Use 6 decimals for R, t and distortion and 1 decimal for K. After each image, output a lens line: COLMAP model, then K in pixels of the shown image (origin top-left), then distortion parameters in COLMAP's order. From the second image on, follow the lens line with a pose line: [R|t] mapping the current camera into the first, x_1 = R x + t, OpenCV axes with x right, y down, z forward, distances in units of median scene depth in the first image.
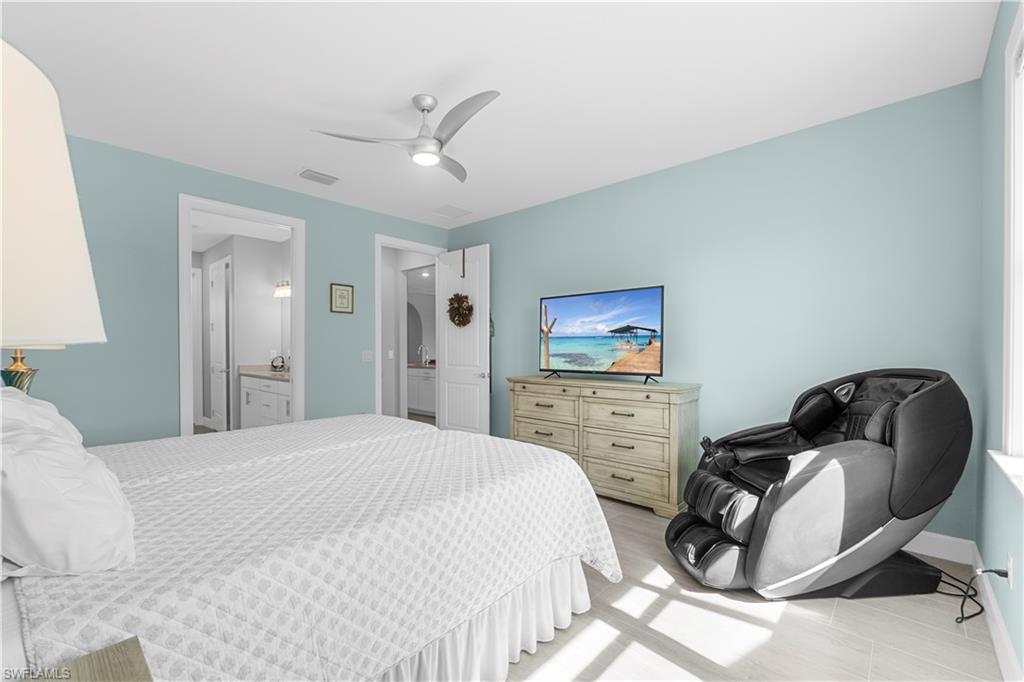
lens RADIAL K [[432.8, 0, 510.7], [0, 432.8, 351.0], [0, 0, 1]] dist [-0.000921, -0.000002]
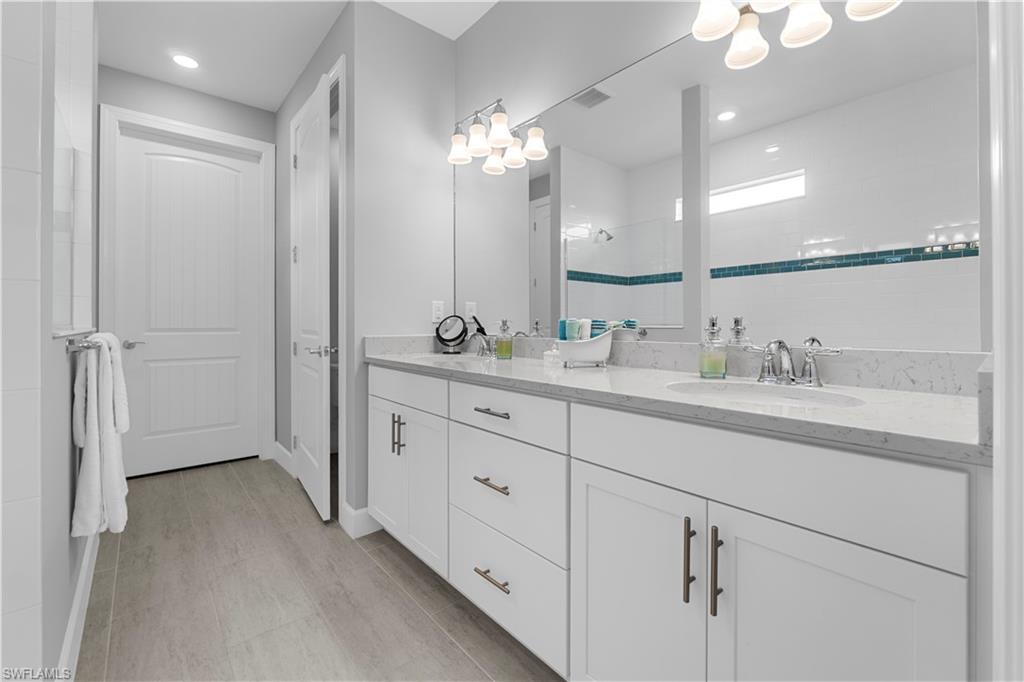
lens RADIAL K [[432.8, 0, 524.6], [0, 432.8, 318.6], [0, 0, 1]] dist [-0.000921, -0.000002]
pose [[0.995226, -0.001861, -0.097582, -0.435819], [-0.000155, 0.999787, -0.020645, 0.023802], [0.097600, 0.020561, 0.995013, 0.615241]]
